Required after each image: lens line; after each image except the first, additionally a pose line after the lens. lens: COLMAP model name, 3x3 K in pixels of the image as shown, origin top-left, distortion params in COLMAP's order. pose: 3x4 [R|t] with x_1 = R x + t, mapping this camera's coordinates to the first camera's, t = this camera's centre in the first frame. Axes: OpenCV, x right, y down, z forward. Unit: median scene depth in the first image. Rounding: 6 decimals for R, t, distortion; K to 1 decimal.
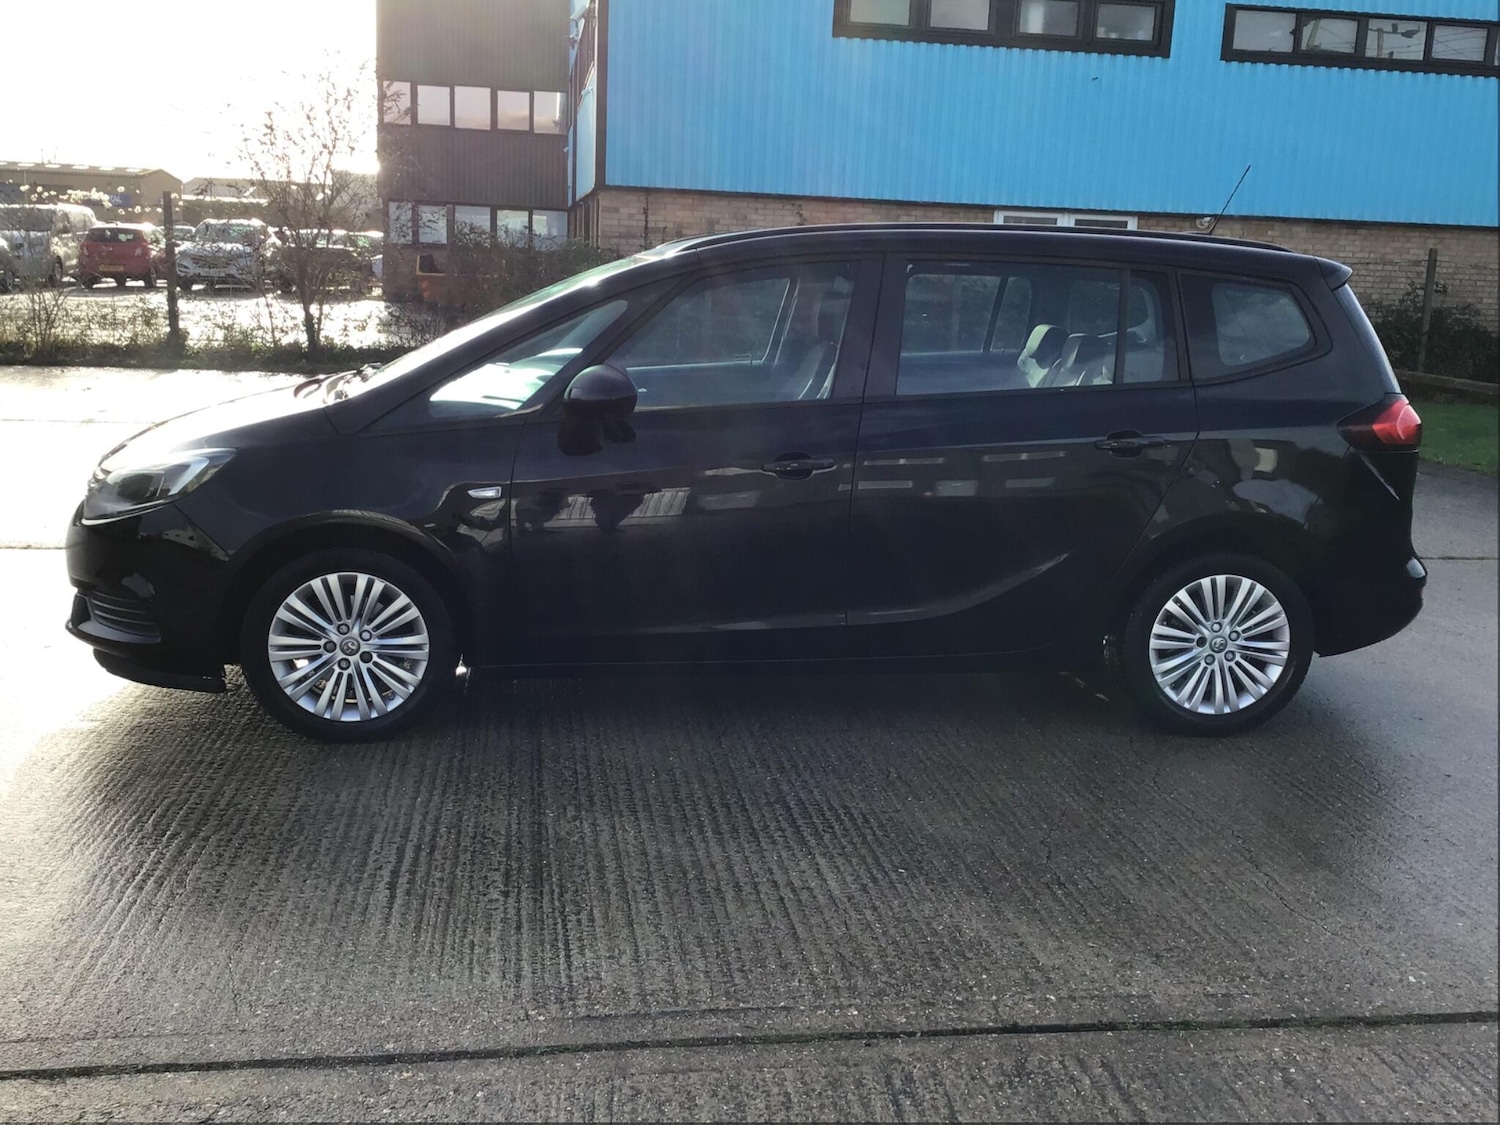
lens RADIAL K [[1577.9, 0, 750.4], [0, 1577.9, 556.3], [0, 0, 1]] dist [0.062992, 0.000000]
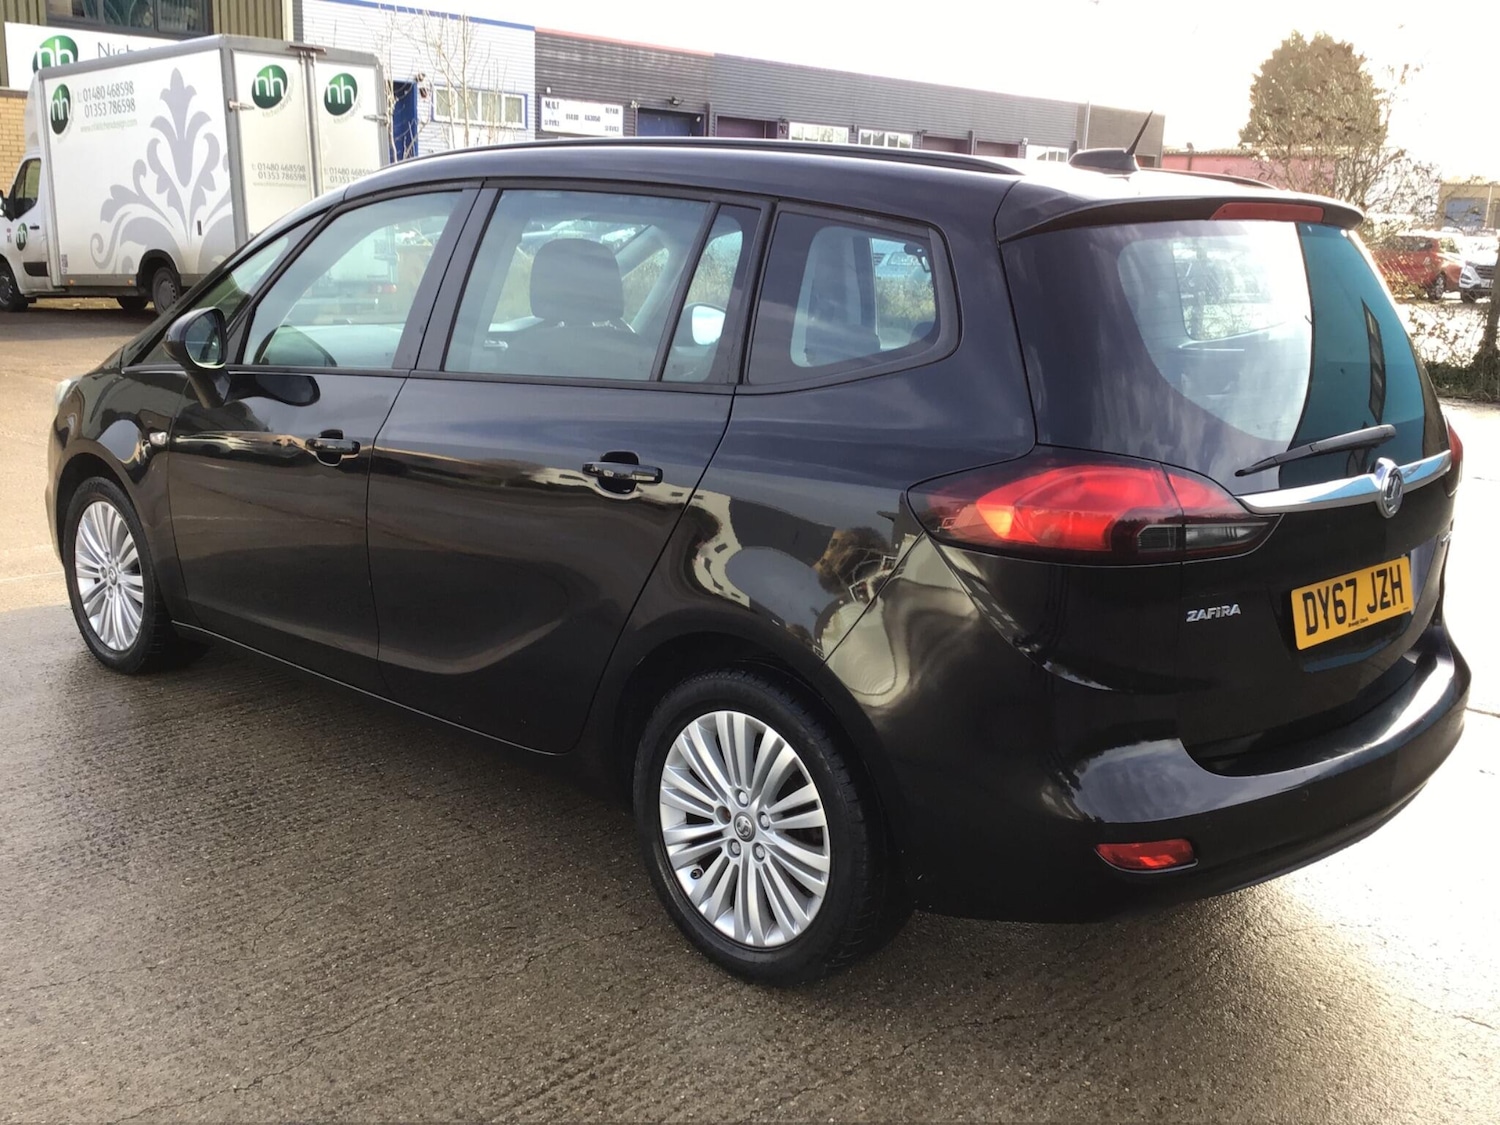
lens RADIAL K [[1580.1, 0, 755.9], [0, 1580.1, 566.4], [0, 0, 1]] dist [0.057874, 0.000000]
pose [[0.637705, 0.162877, -0.752864, 0.746211], [-0.167229, 0.983352, 0.071092, -0.086484], [0.751909, 0.080565, 0.654326, 0.614760]]
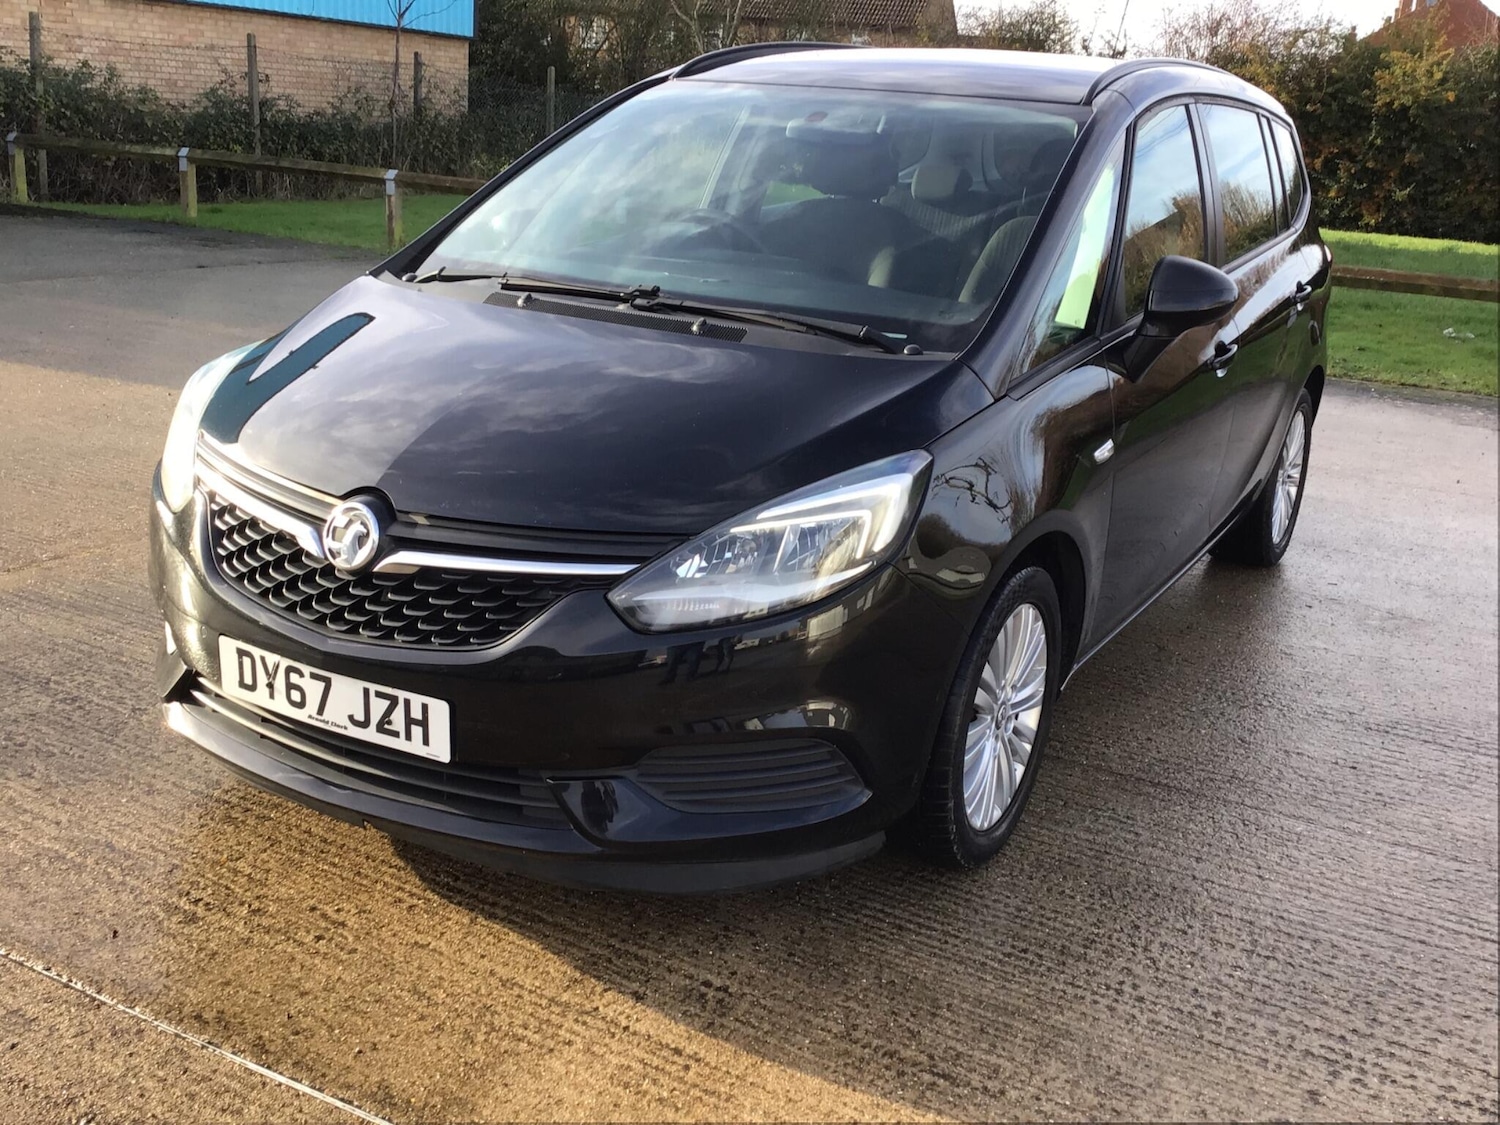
lens RADIAL K [[1580.1, 0, 731.2], [0, 1580.1, 556.0], [0, 0, 1]] dist [0.057874, 0.000000]
pose [[0.584719, -0.221882, 0.780303, -0.792899], [0.111365, 0.974717, 0.193713, -0.144551], [-0.803555, -0.026369, 0.594645, 0.667293]]
